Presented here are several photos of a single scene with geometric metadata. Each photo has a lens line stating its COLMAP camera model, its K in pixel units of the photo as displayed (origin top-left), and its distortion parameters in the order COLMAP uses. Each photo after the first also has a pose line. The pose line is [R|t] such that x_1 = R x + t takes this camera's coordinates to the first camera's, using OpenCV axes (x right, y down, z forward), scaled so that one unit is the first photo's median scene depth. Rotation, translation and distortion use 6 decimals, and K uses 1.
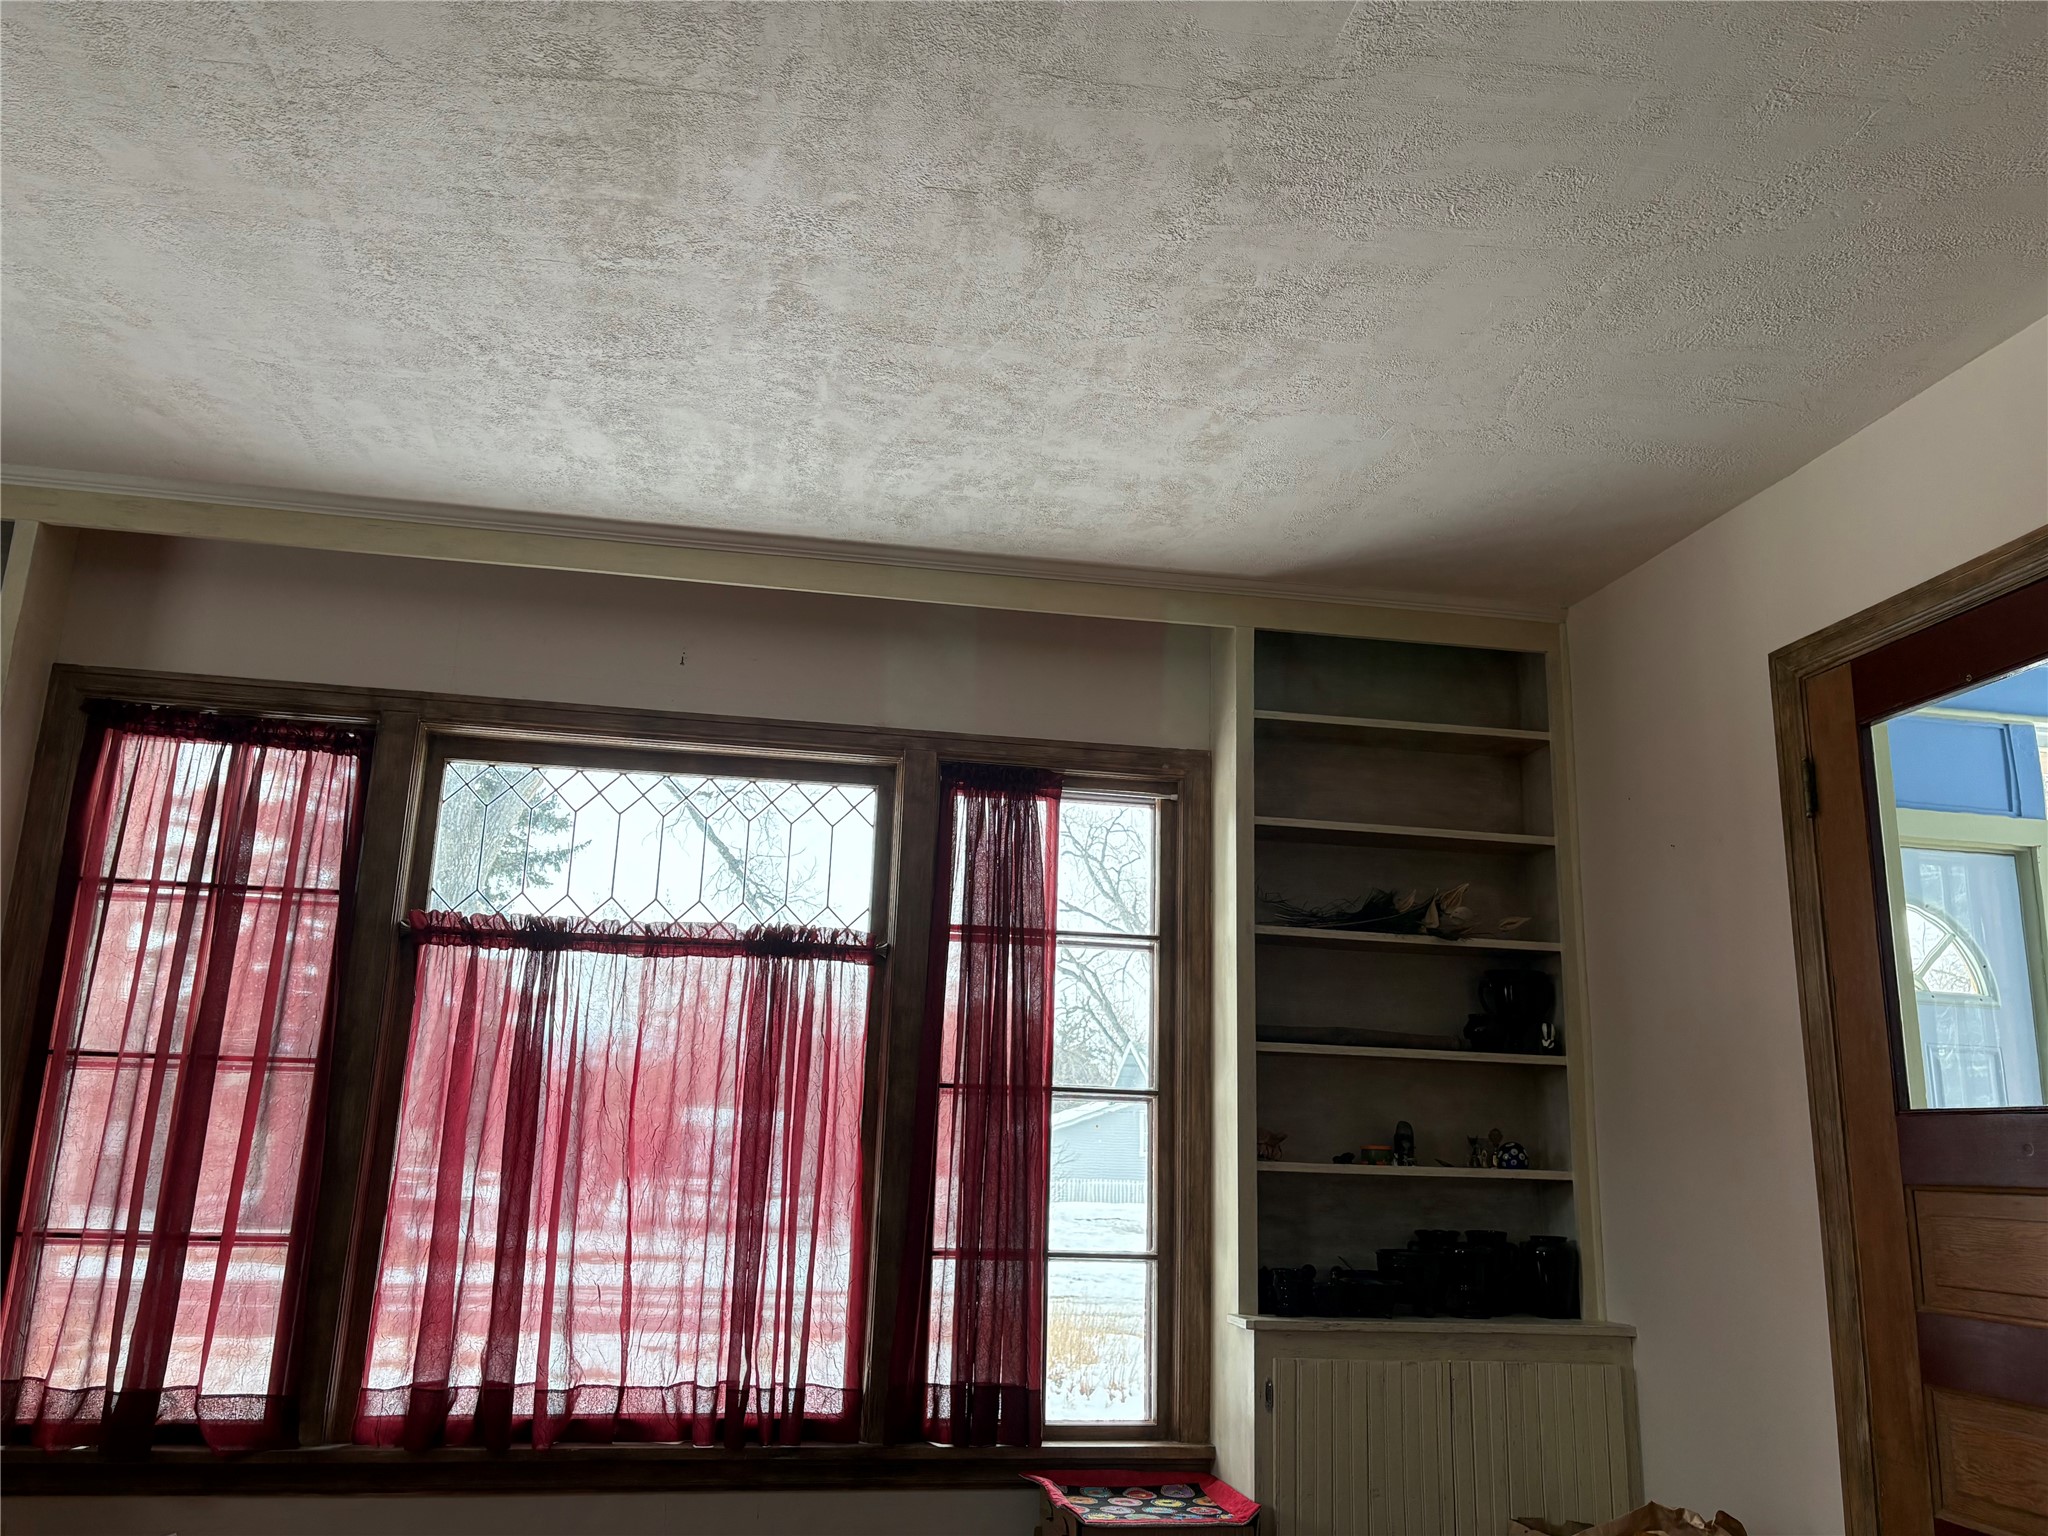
lens RADIAL K [[1534.2, 0, 1019.5], [0, 1534.2, 778.2], [0, 0, 1]] dist [0.028052, -0.028690]
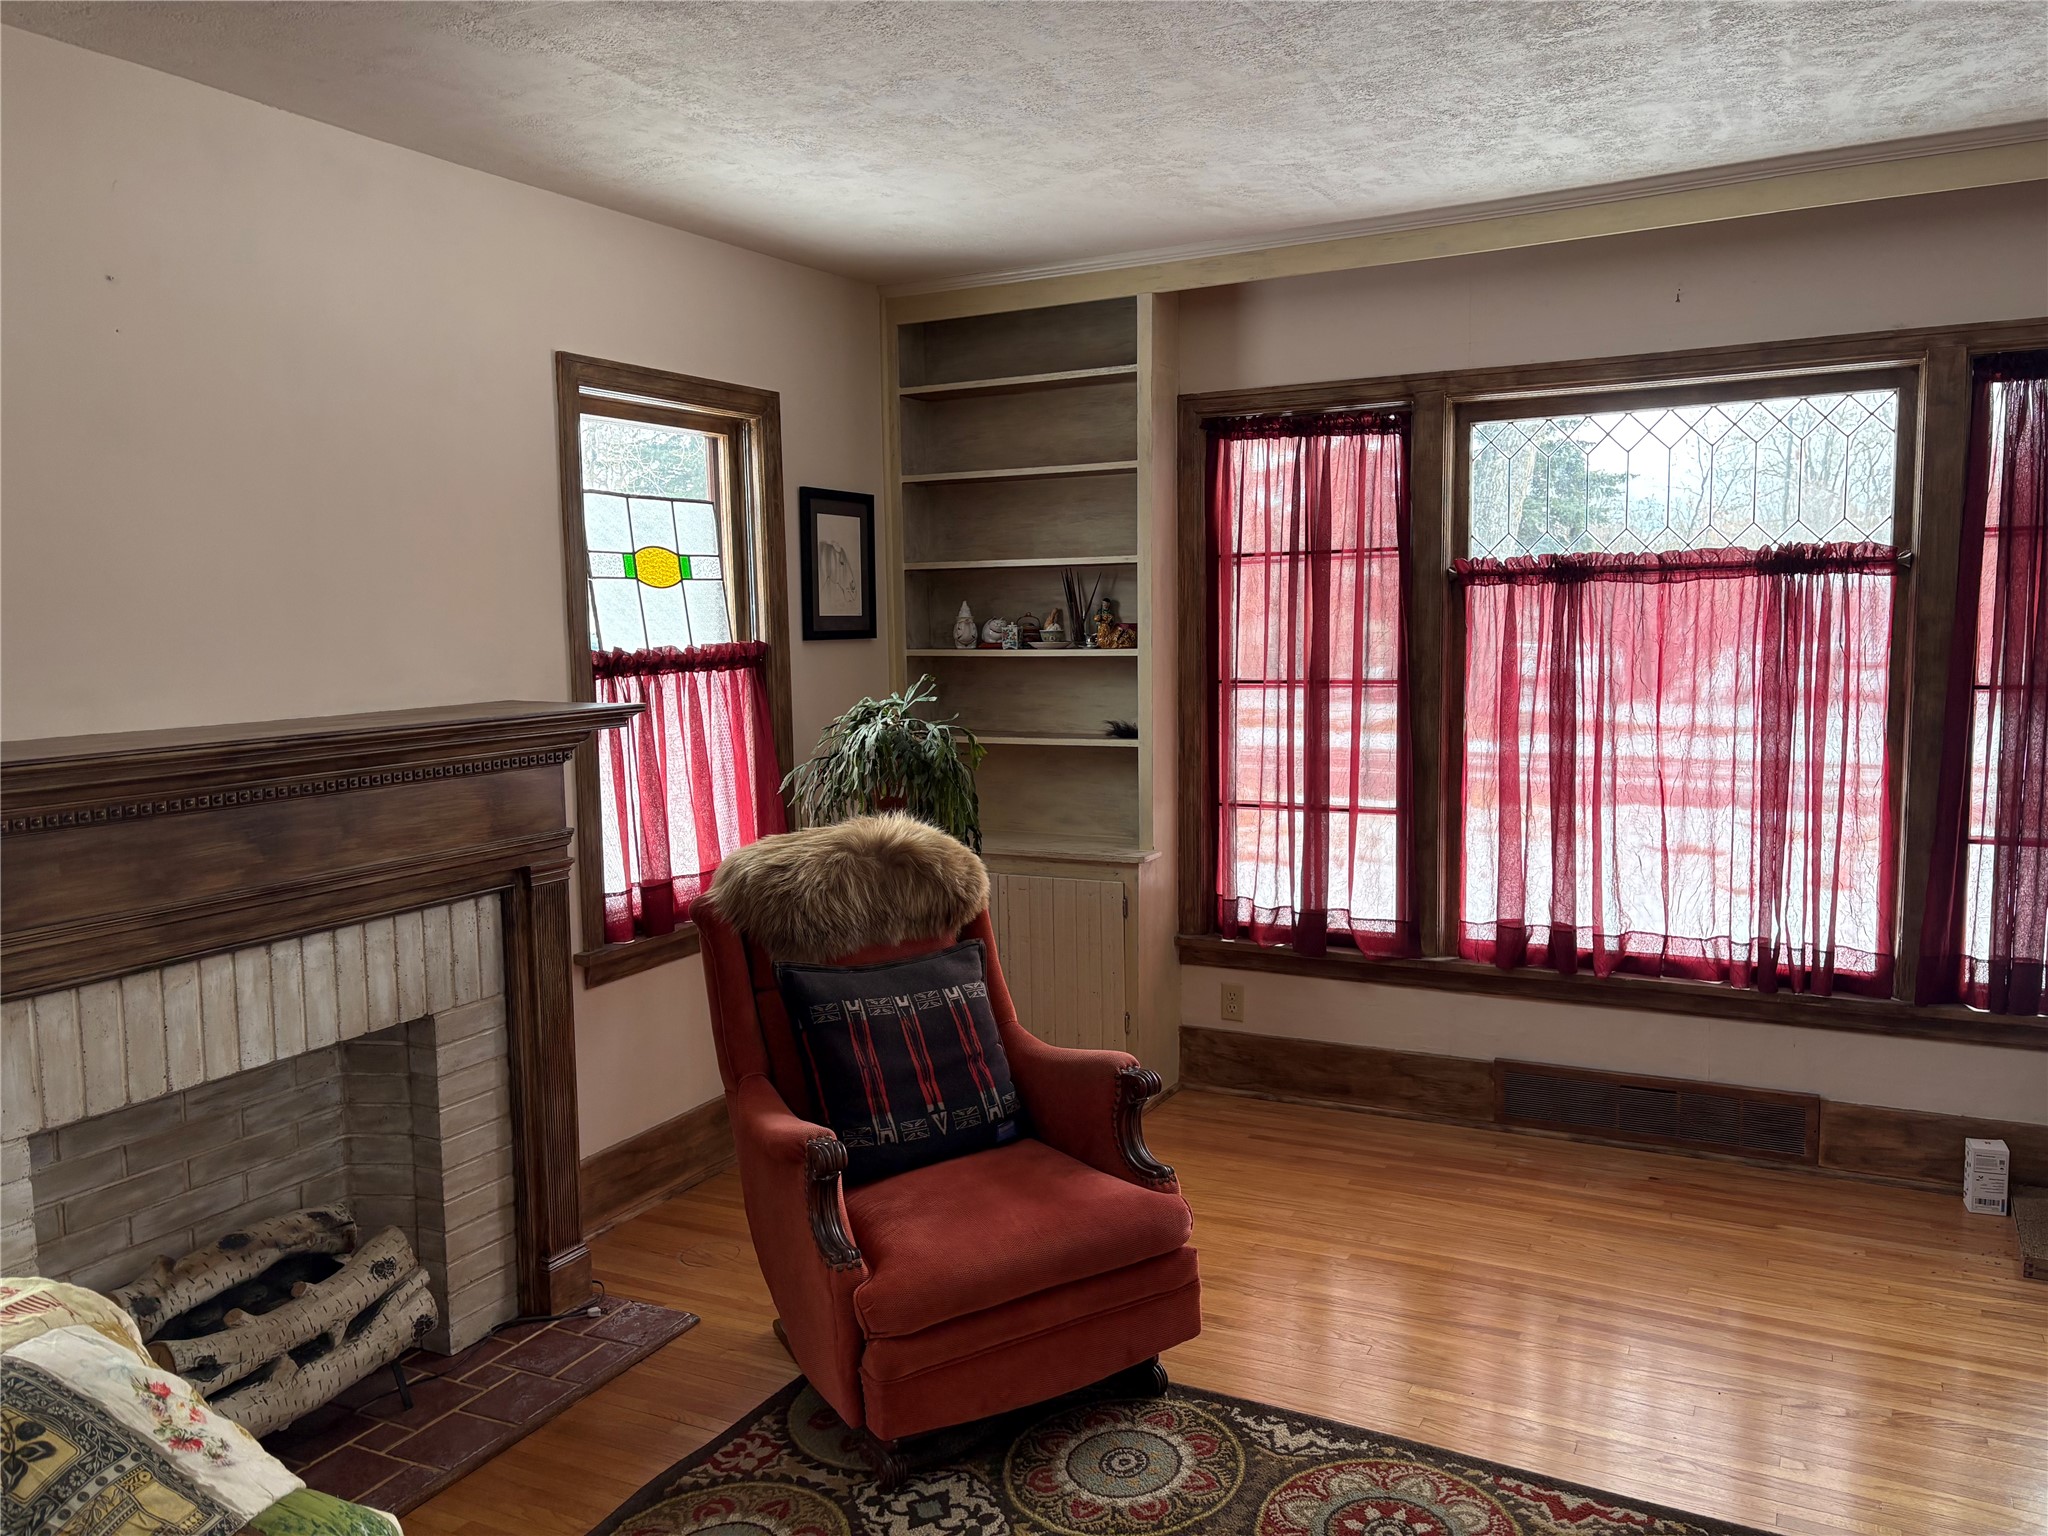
lens RADIAL K [[1534.2, 0, 1022.8], [0, 1534.2, 769.7], [0, 0, 1]] dist [0.028052, -0.028690]
pose [[0.781587, 0.021241, -0.623434, 0.100179], [0.189218, 0.944259, 0.269392, -0.151094], [0.594406, -0.328518, 0.734001, -0.152191]]
